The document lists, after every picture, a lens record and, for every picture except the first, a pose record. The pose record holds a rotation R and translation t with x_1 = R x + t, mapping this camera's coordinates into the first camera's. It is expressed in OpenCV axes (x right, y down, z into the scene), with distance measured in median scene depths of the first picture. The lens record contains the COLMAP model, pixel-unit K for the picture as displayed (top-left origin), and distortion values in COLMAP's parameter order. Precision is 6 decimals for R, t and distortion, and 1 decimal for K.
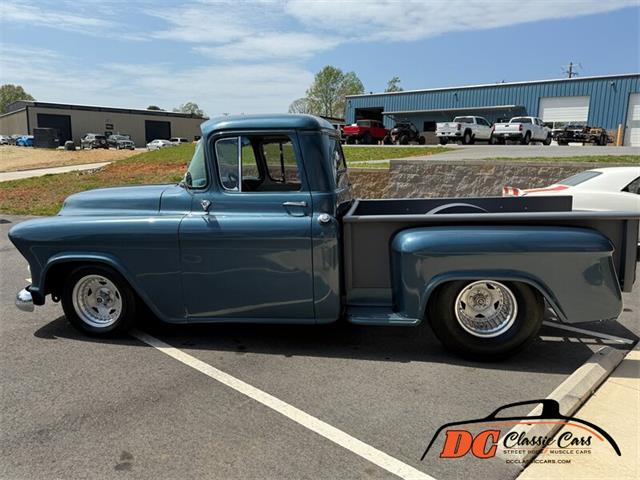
lens RADIAL K [[493.9, 0, 321.8], [0, 493.9, 242.8], [0, 0, 1]] dist [0.072454, -0.100965]
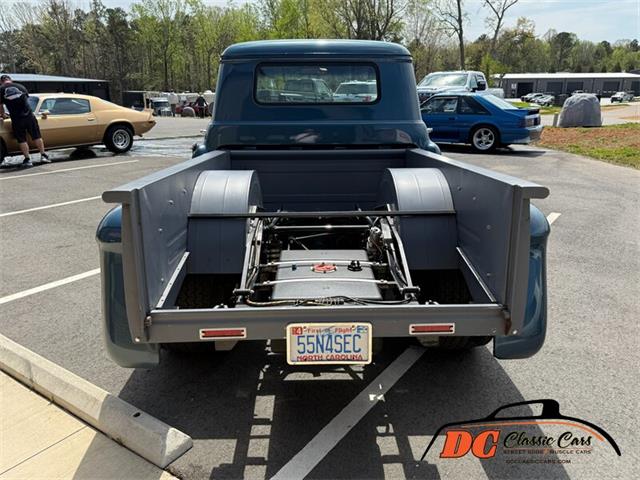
lens RADIAL K [[493.9, 0, 320.7], [0, 493.9, 231.1], [0, 0, 1]] dist [0.072454, -0.100965]
pose [[0.168345, 0.252965, -0.952717, 0.353873], [-0.166828, 0.959879, 0.225388, -0.050960], [0.971508, 0.120997, 0.203792, 0.338965]]
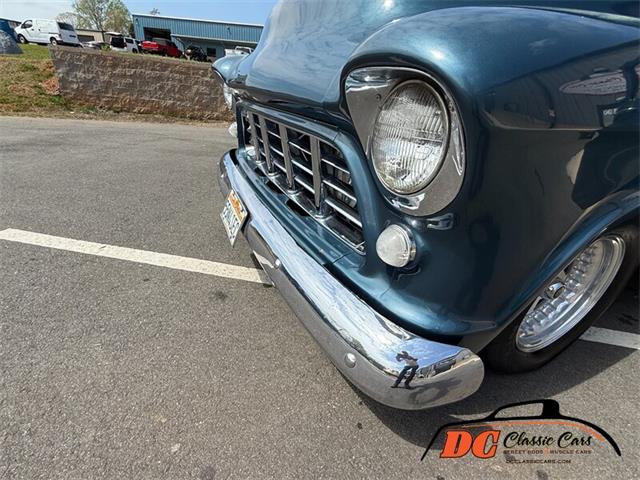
lens RADIAL K [[288.9, 0, 318.6], [0, 288.9, 239.2], [0, 0, 1]] dist [-0.000214, 0.000220]
pose [[0.831258, -0.197010, 0.519805, -0.252042], [0.020431, 0.945287, 0.325599, -0.000797], [-0.555511, -0.260037, 0.789803, 0.331313]]
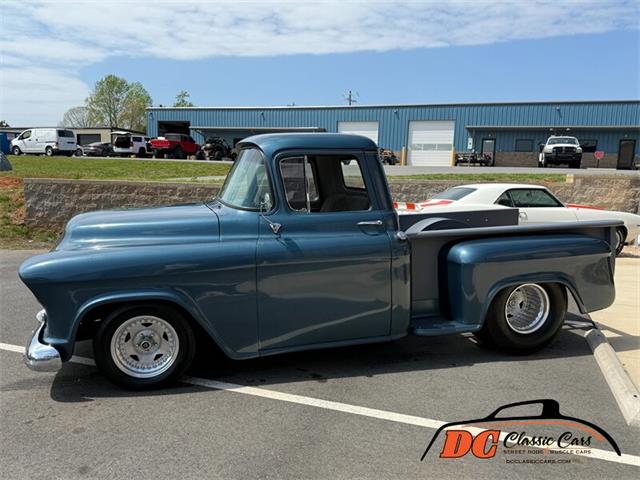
lens RADIAL K [[493.9, 0, 319.2], [0, 493.9, 244.1], [0, 0, 1]] dist [0.072454, -0.100965]
pose [[0.919718, -0.050198, 0.389357, -0.175933], [0.061101, 0.998009, -0.015660, -0.008737], [-0.387796, 0.038193, 0.920954, 0.037057]]
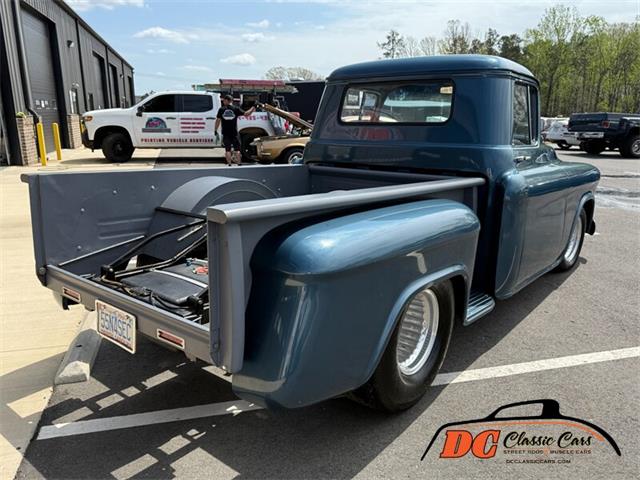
lens RADIAL K [[493.9, 0, 327.2], [0, 493.9, 242.1], [0, 0, 1]] dist [0.072454, -0.100965]
pose [[-0.512444, 0.195396, -0.836195, 0.317159], [-0.162925, 0.933958, 0.318086, -0.081141], [0.843123, 0.299238, -0.446766, 0.524167]]
